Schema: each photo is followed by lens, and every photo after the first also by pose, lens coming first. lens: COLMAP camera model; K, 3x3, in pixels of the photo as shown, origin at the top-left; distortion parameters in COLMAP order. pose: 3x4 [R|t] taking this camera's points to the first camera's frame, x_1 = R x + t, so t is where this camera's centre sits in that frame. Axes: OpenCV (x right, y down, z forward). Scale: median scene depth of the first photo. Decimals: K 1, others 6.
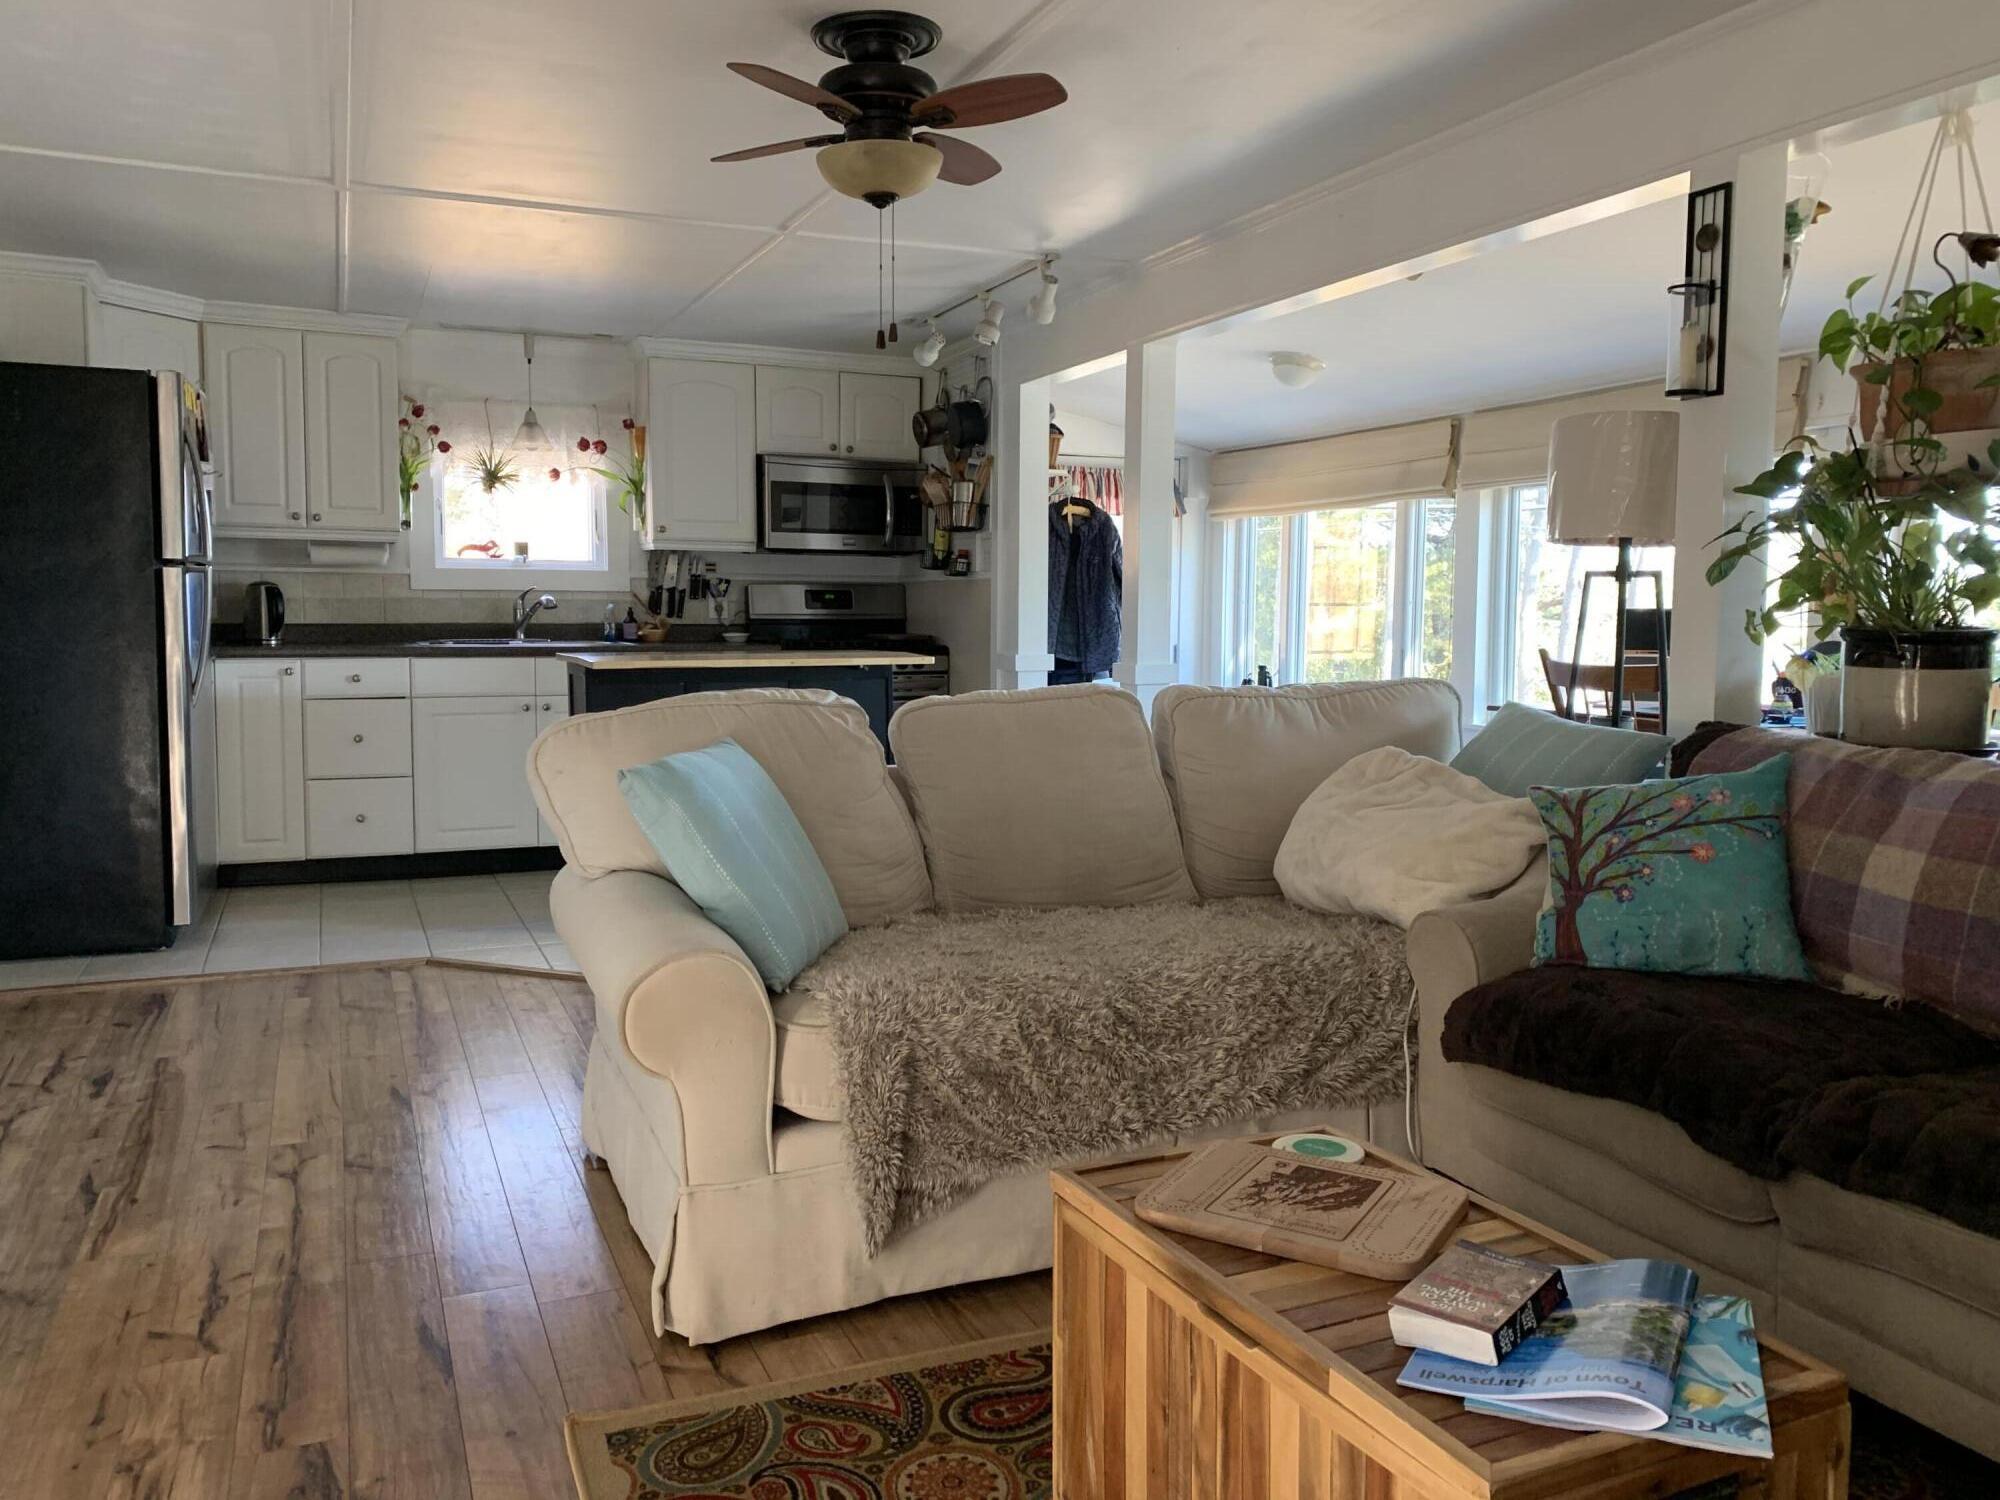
lens RADIAL K [[1551.1, 0, 1000.0], [0, 1551.1, 750.0], [0, 0, 1]] dist [0.003088, 0.000073]
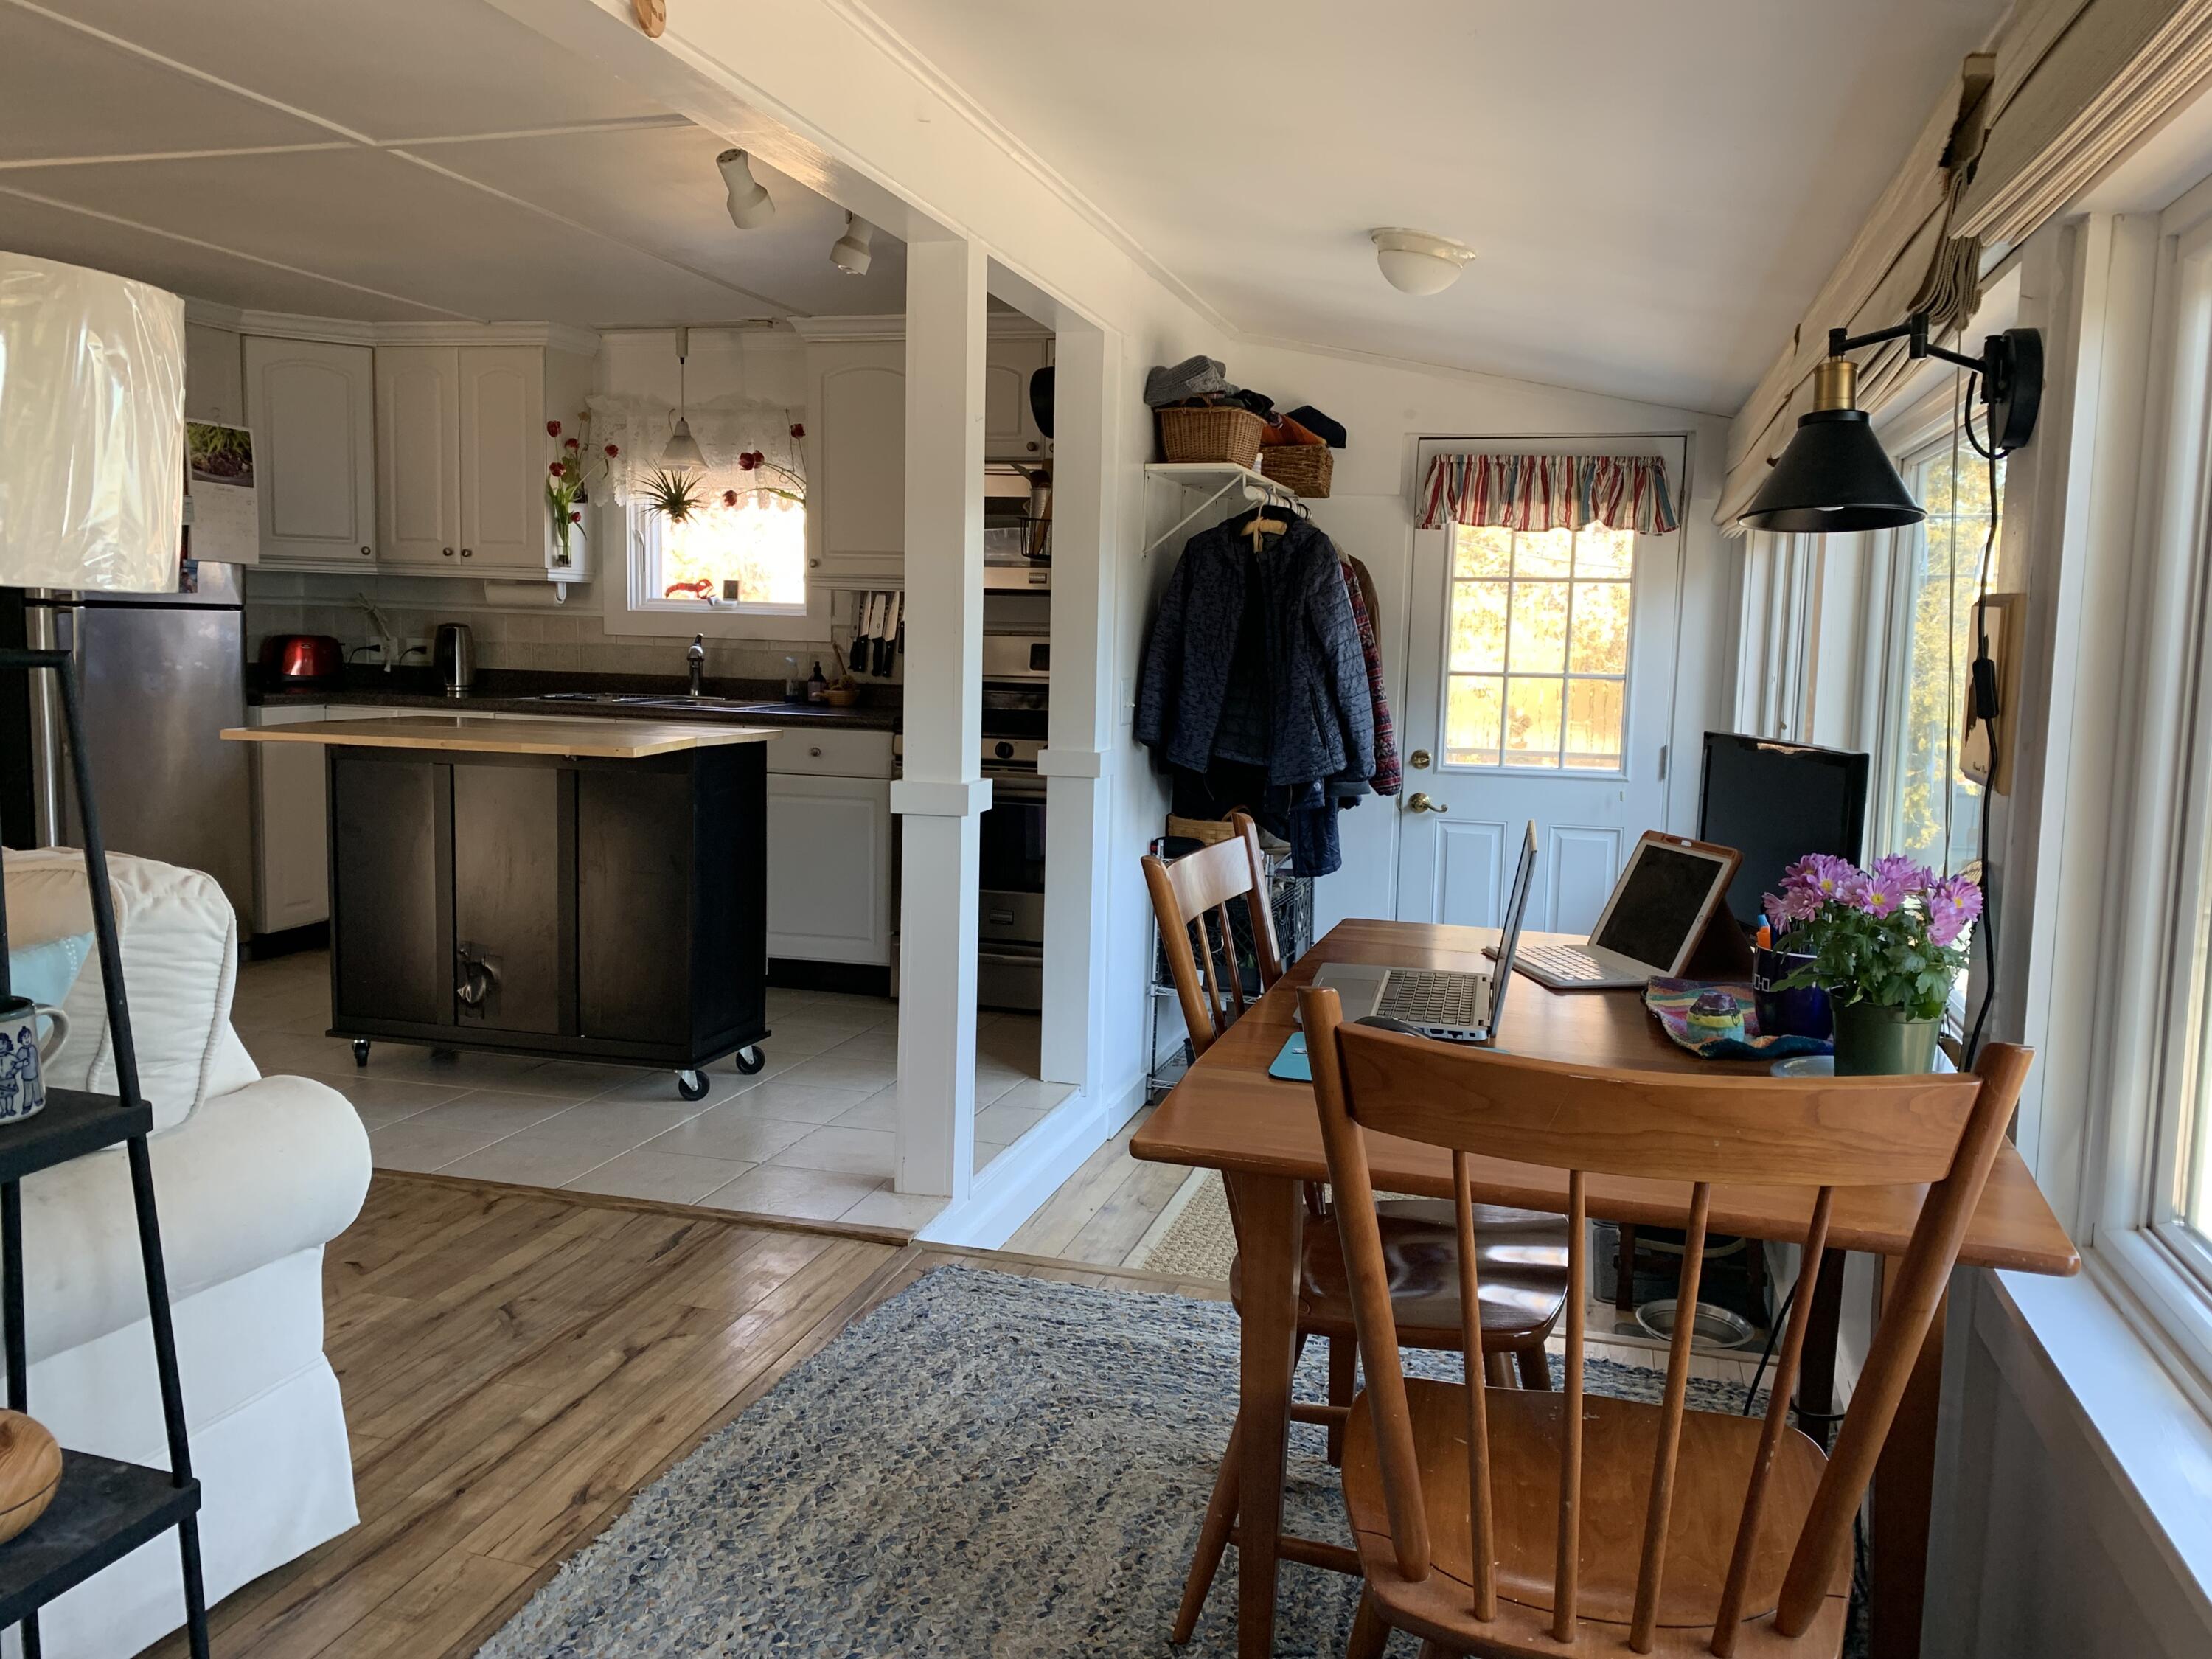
lens RADIAL K [[1715.5, 0, 1106.0], [0, 1715.5, 829.5], [0, 0, 1]] dist [0.003088, 0.000073]
pose [[0.782204, 0.085994, -0.617059, 0.444547], [-0.081546, 0.996039, 0.035438, -0.051031], [0.617662, 0.022599, 0.786119, 0.413447]]
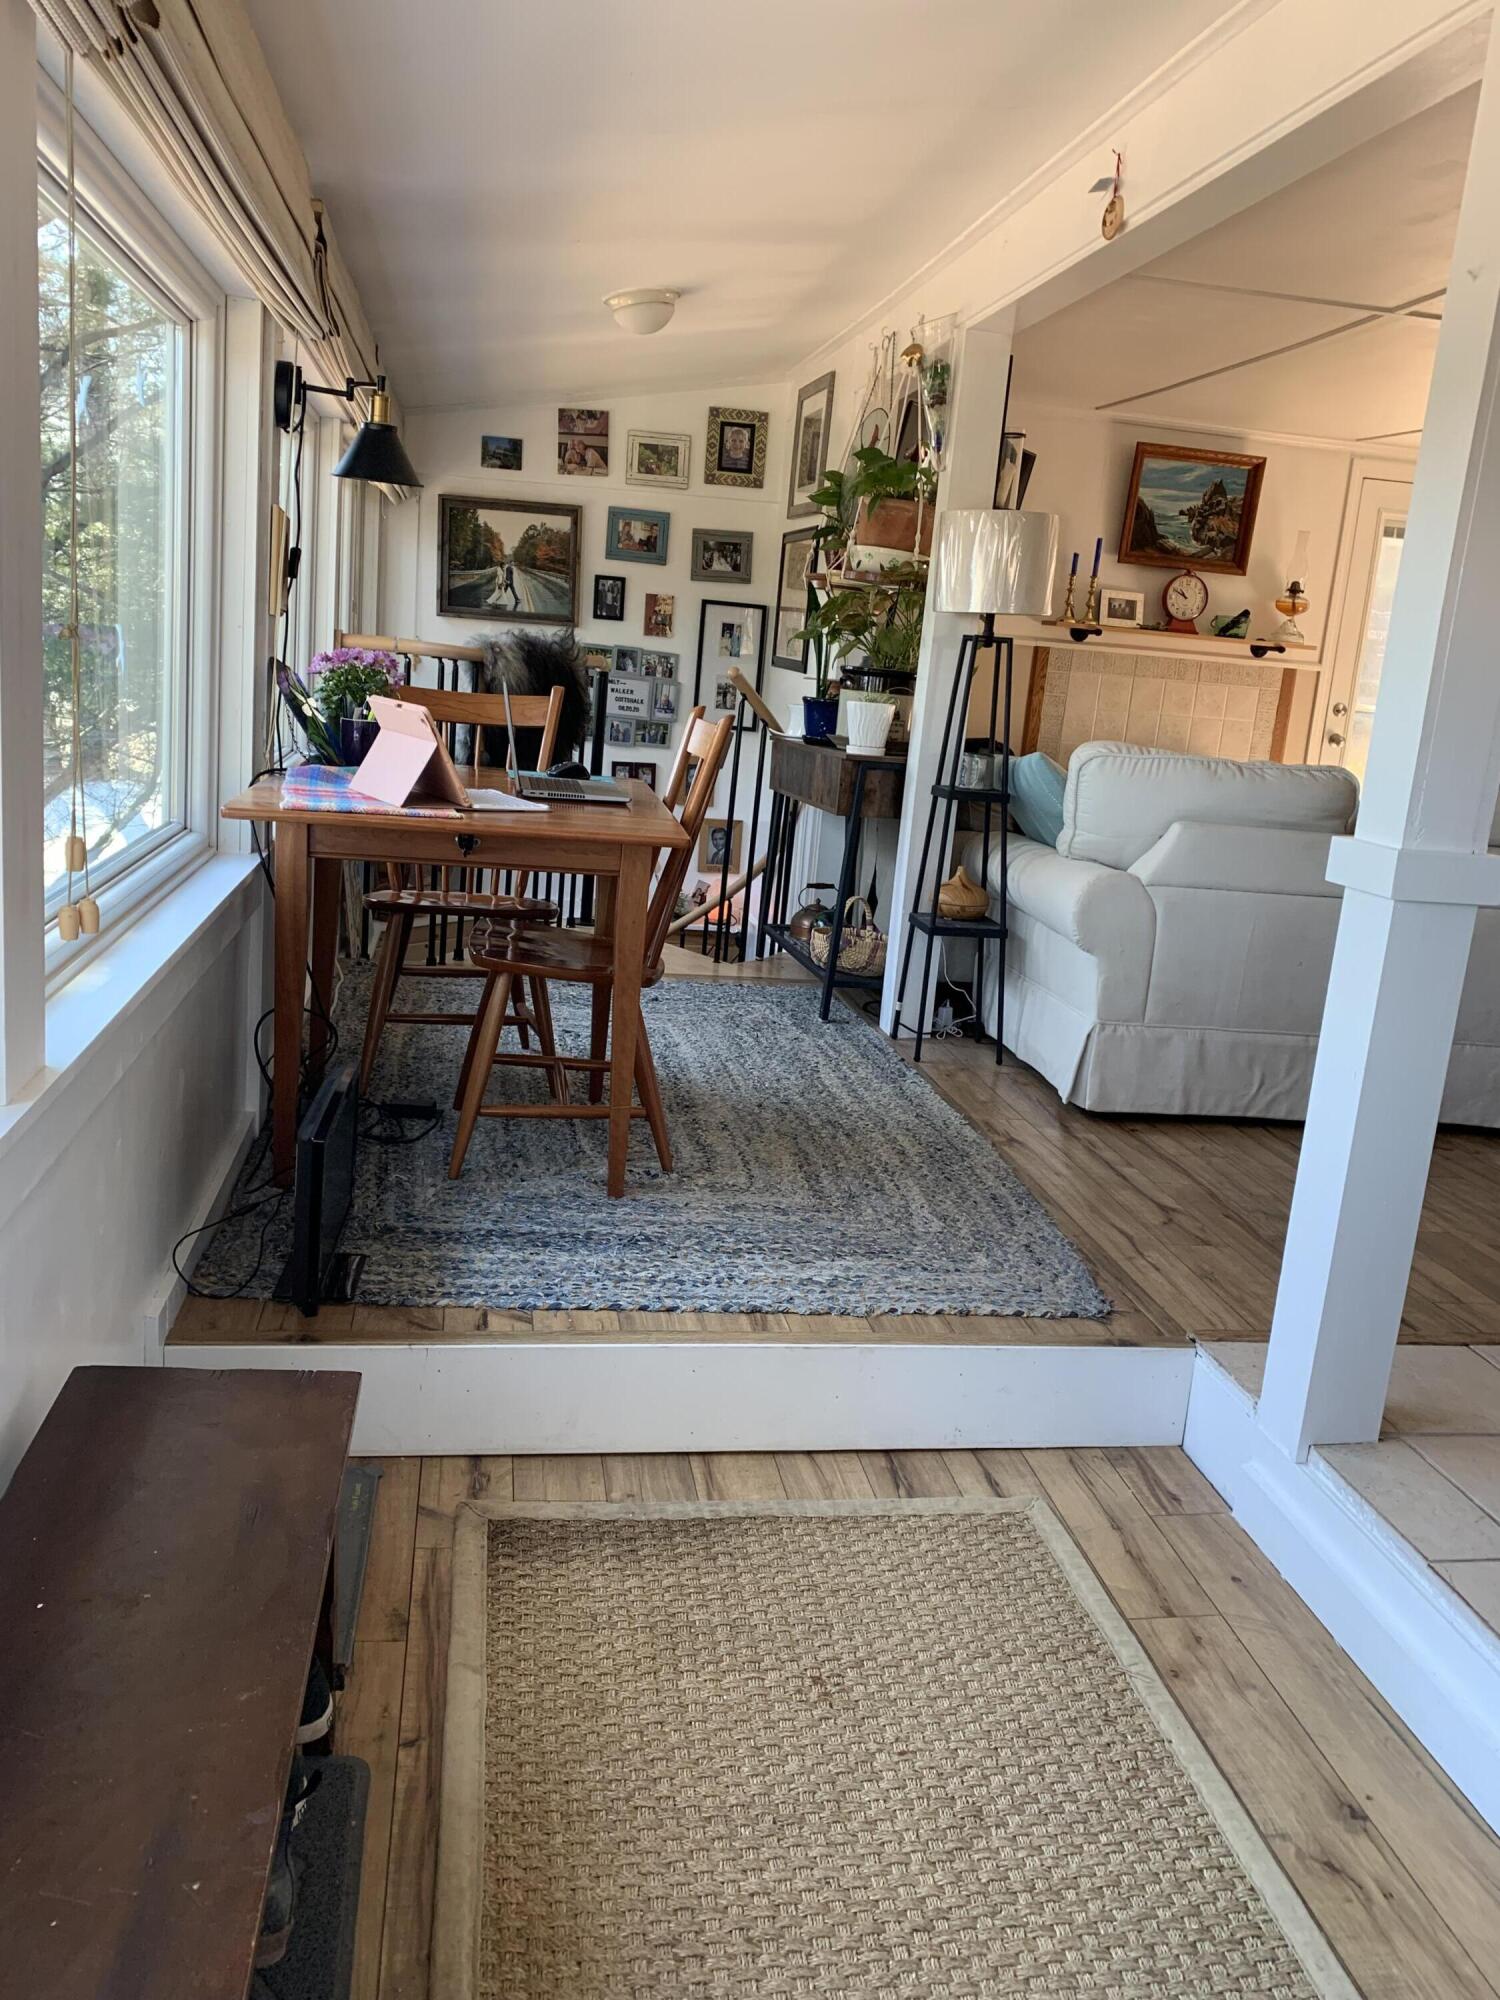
lens RADIAL K [[1551.1, 0, 750.0], [0, 1551.1, 1000.0], [0, 0, 1]] dist [0.003088, 0.000073]
pose [[-0.968159, -0.130598, 0.213571, 0.139860], [-0.059396, 0.948611, 0.310822, -0.105045], [-0.243188, 0.288240, -0.926163, 1.132976]]
